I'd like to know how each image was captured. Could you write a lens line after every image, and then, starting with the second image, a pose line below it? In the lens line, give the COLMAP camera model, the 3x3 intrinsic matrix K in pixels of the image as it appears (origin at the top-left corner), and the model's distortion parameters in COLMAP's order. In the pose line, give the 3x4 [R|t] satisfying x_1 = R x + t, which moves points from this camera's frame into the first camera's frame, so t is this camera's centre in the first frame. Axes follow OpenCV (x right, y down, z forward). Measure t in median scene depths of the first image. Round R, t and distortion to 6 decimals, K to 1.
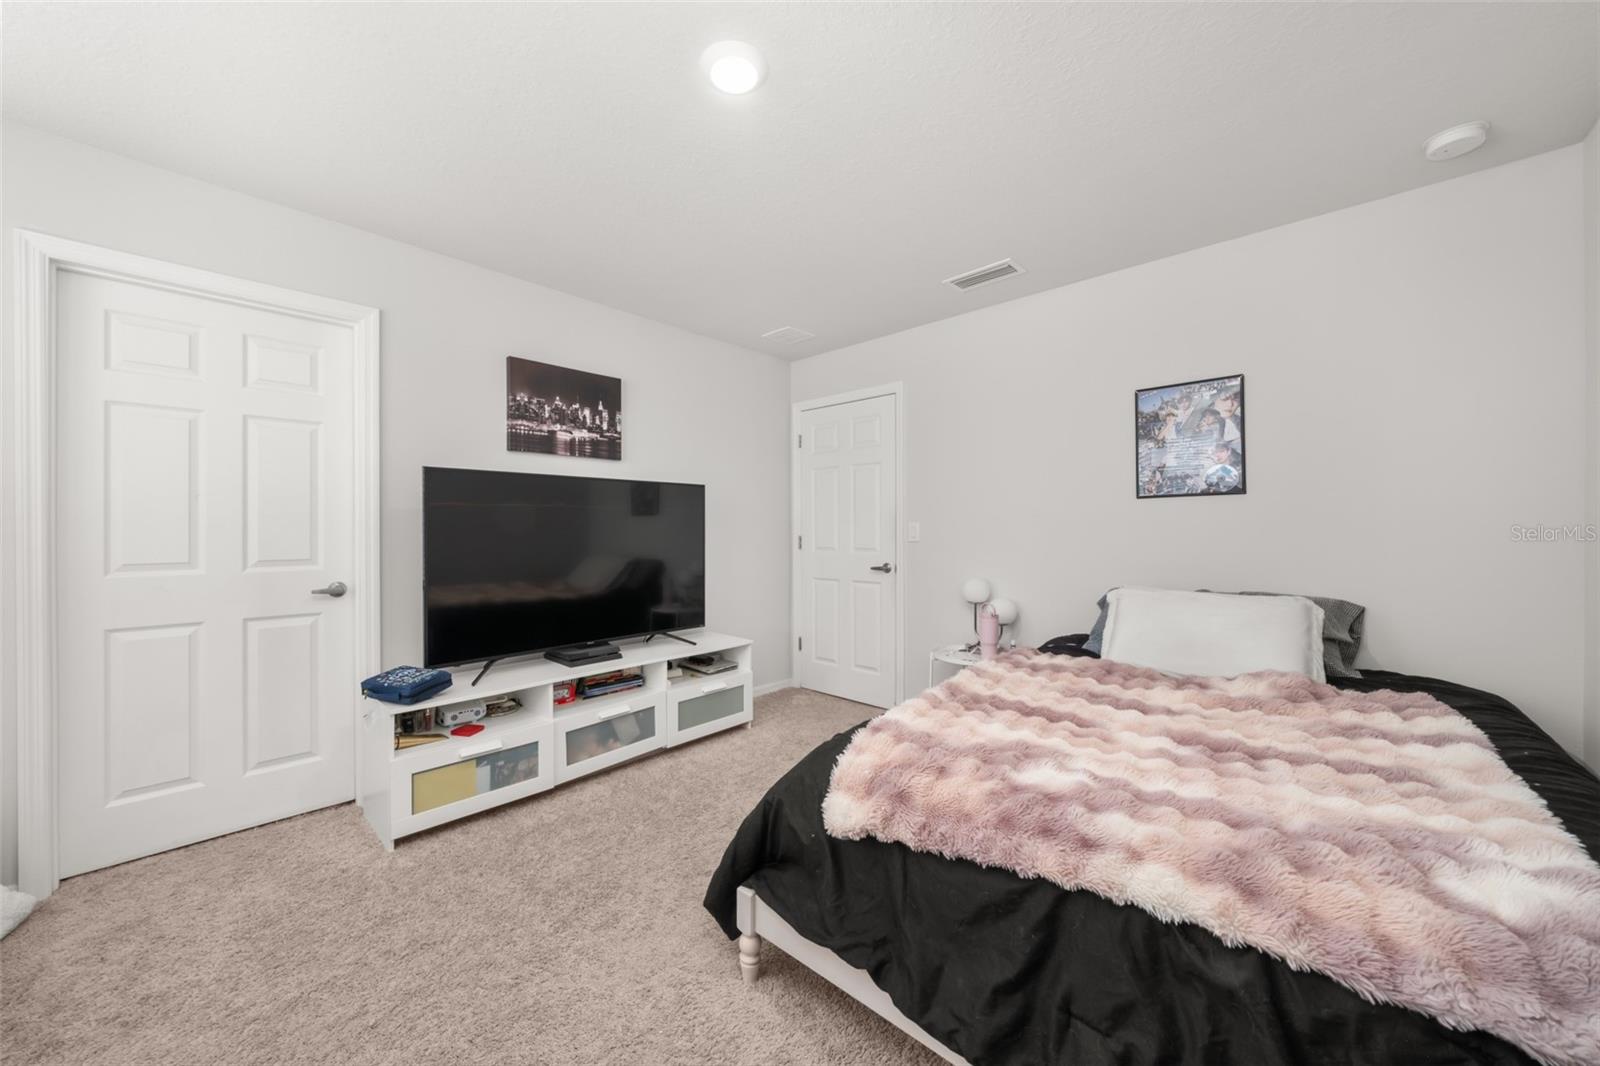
lens RADIAL K [[583.5, 0, 793.8], [0, 583.5, 536.2], [0, 0, 1]] dist [-0.000701, -0.000282]
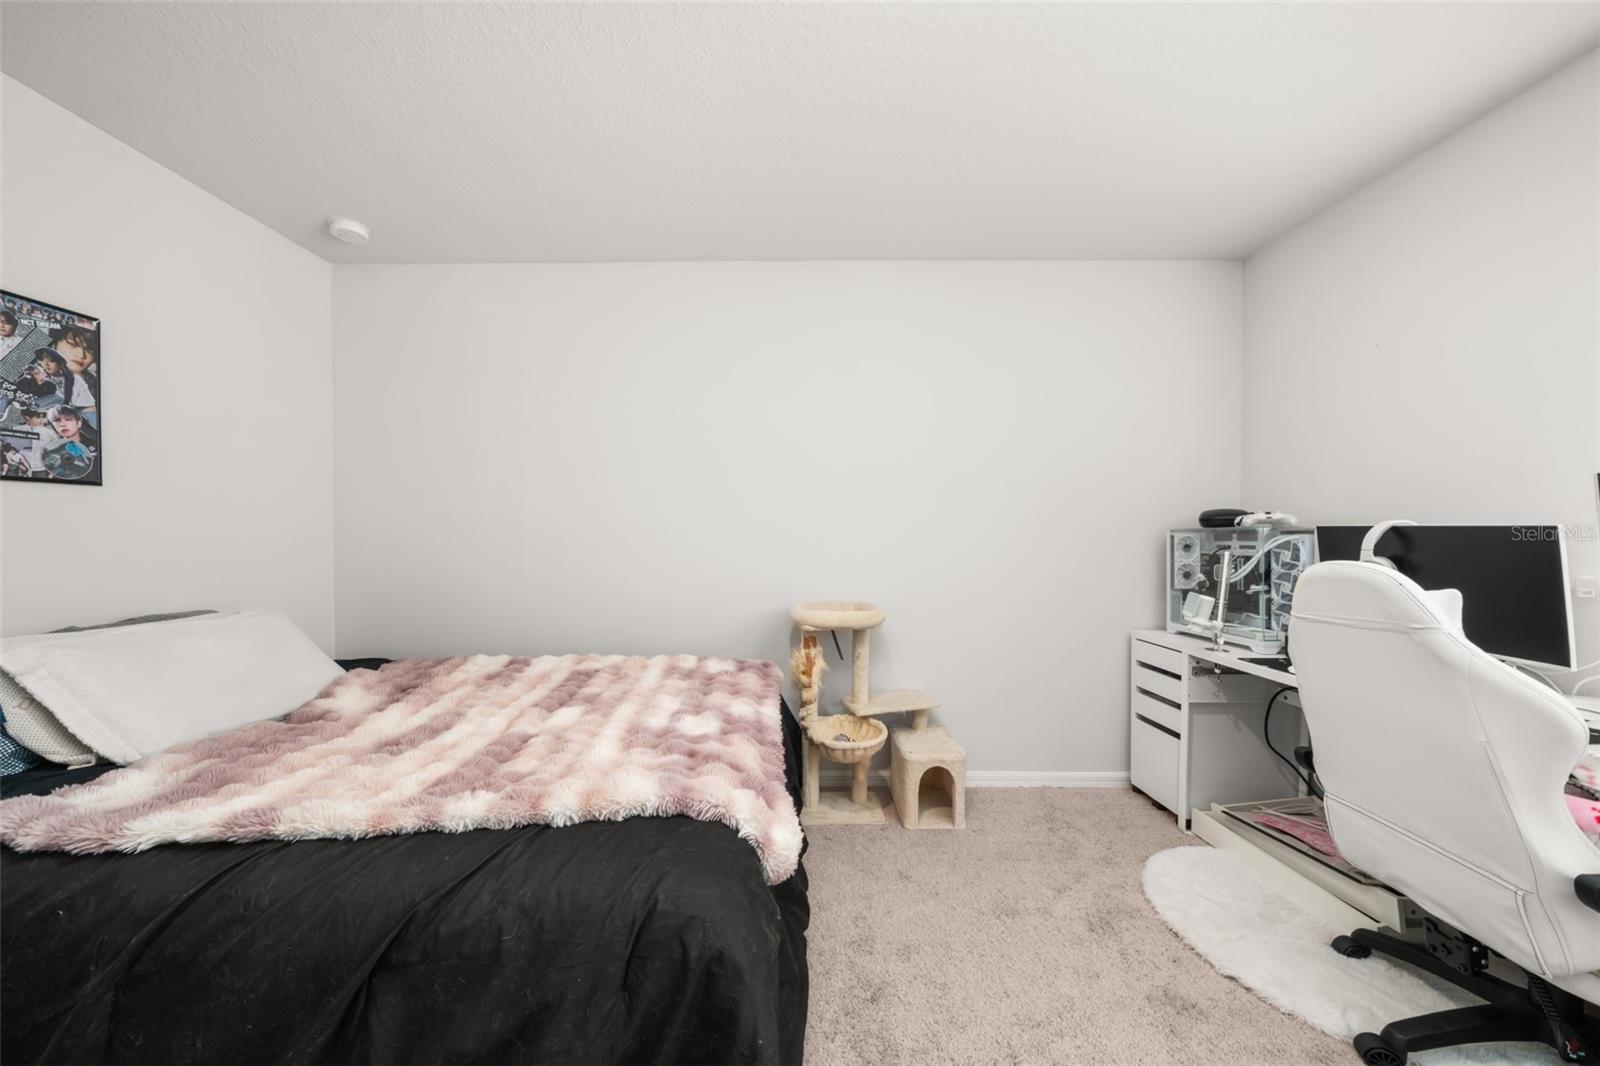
lens RADIAL K [[553.0, 0, 792.0], [0, 553.0, 531.9], [0, 0, 1]] dist [-0.010287, 0.001054]
pose [[-0.674572, 0.005135, 0.738191, -0.298617], [0.008715, 0.999962, 0.001009, -0.008459], [-0.738157, 0.007114, -0.674591, 0.811396]]
